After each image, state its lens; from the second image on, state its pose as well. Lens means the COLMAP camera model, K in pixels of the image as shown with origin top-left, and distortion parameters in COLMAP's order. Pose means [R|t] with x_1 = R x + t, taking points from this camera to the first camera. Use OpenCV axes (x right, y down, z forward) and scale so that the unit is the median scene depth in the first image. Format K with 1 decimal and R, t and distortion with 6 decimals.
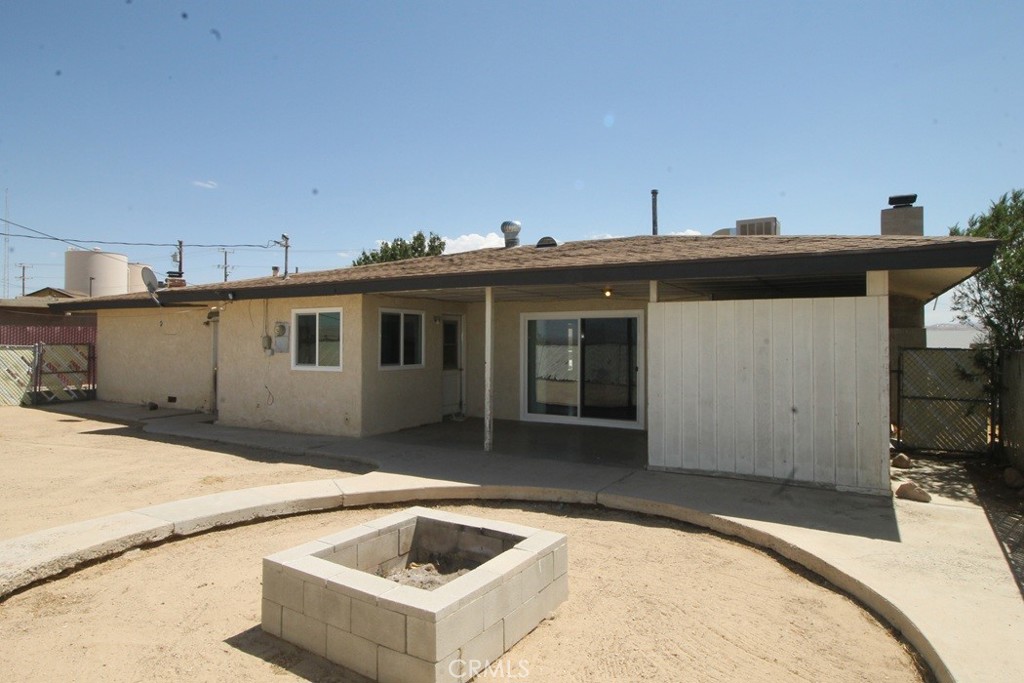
lens RADIAL K [[611.8, 0, 513.1], [0, 611.8, 329.6], [0, 0, 1]] dist [-0.000707, -0.002130]
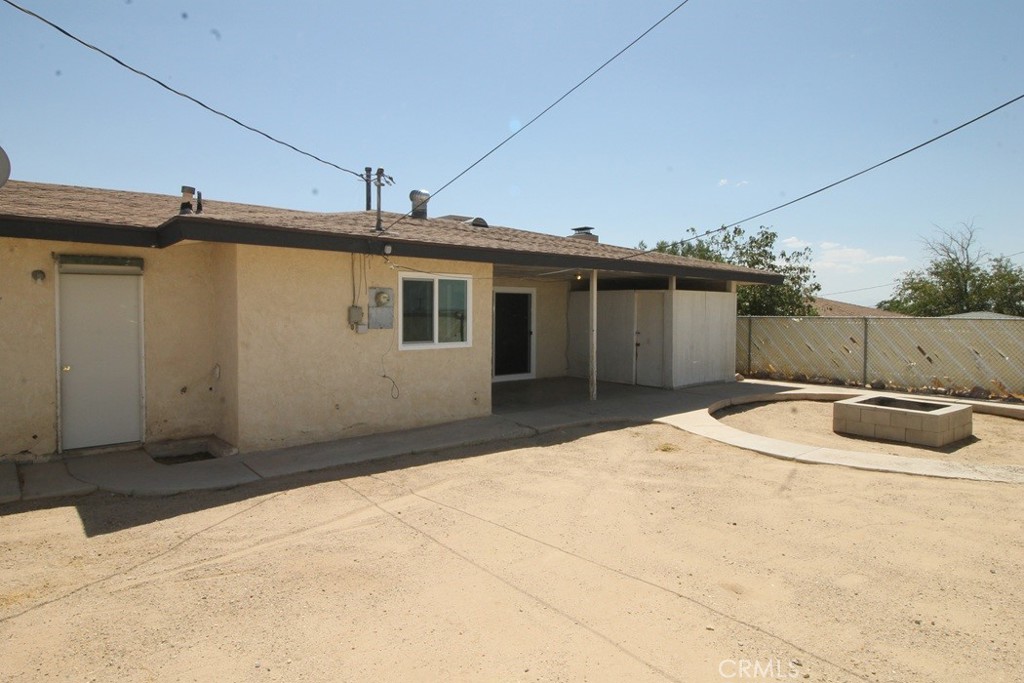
lens RADIAL K [[611.8, 0, 513.1], [0, 611.8, 329.6], [0, 0, 1]] dist [-0.000707, -0.002130]
pose [[0.320566, -0.030300, 0.946741, -1.055969], [-0.022311, 0.998969, 0.039526, 0.005798], [-0.946963, -0.033793, 0.319560, 0.624042]]
